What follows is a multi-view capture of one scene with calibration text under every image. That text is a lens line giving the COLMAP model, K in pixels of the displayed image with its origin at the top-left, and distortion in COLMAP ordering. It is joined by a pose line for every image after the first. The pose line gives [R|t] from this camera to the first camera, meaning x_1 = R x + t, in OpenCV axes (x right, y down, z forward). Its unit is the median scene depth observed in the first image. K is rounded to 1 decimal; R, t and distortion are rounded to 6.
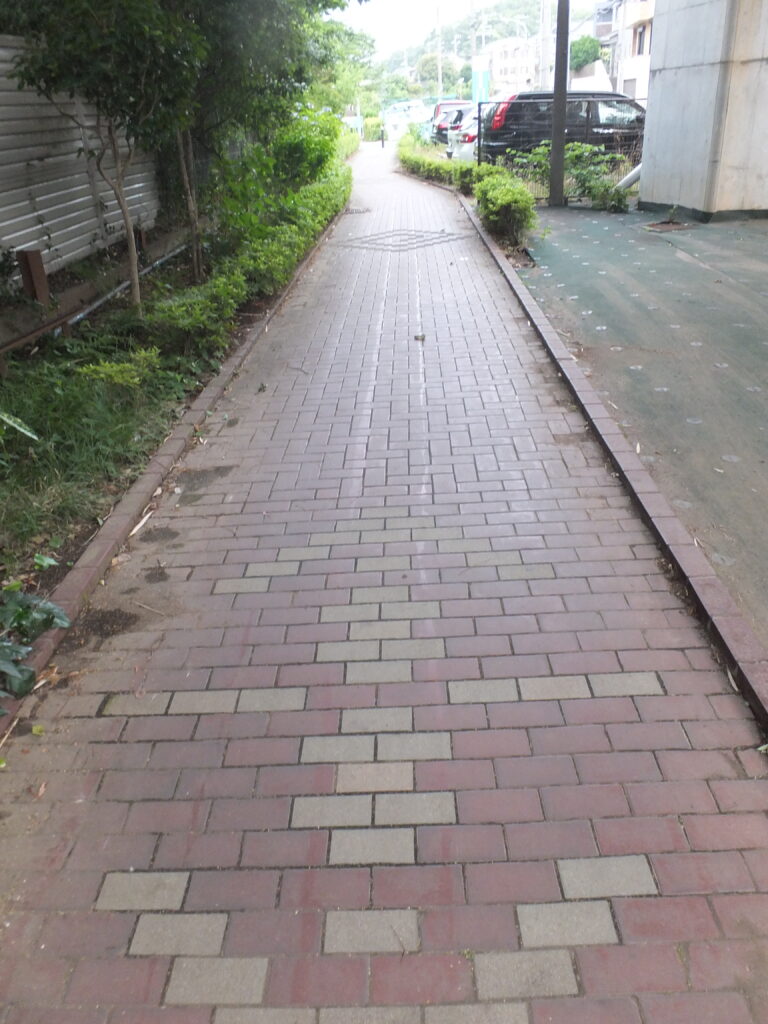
lens RADIAL K [[750.7, 0, 384.0], [0, 750.7, 512.0], [0, 0, 1]] dist [-0.026656, -0.001872]
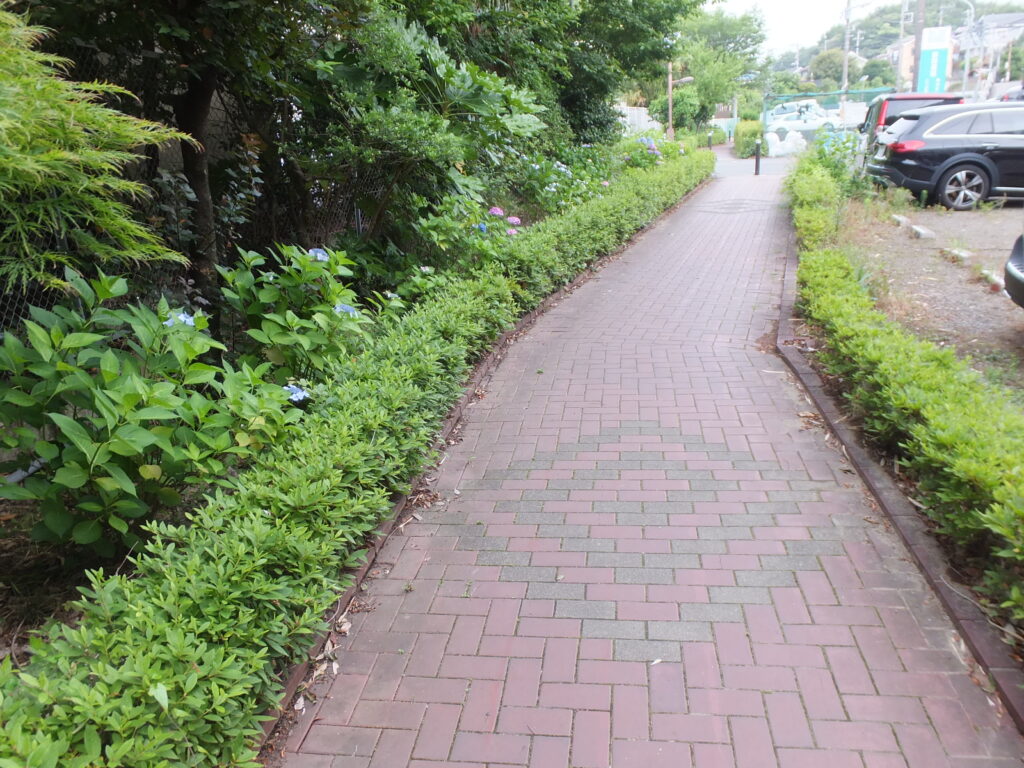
lens RADIAL K [[747.5, 0, 515.5], [0, 747.5, 384.1], [0, 0, 1]] dist [-0.019467, -0.003973]
pose [[0.952665, 0.101269, -0.286659, 0.009350], [-0.141077, 0.982482, -0.121765, -0.941647], [0.269306, 0.156443, 0.950263, 1.742356]]
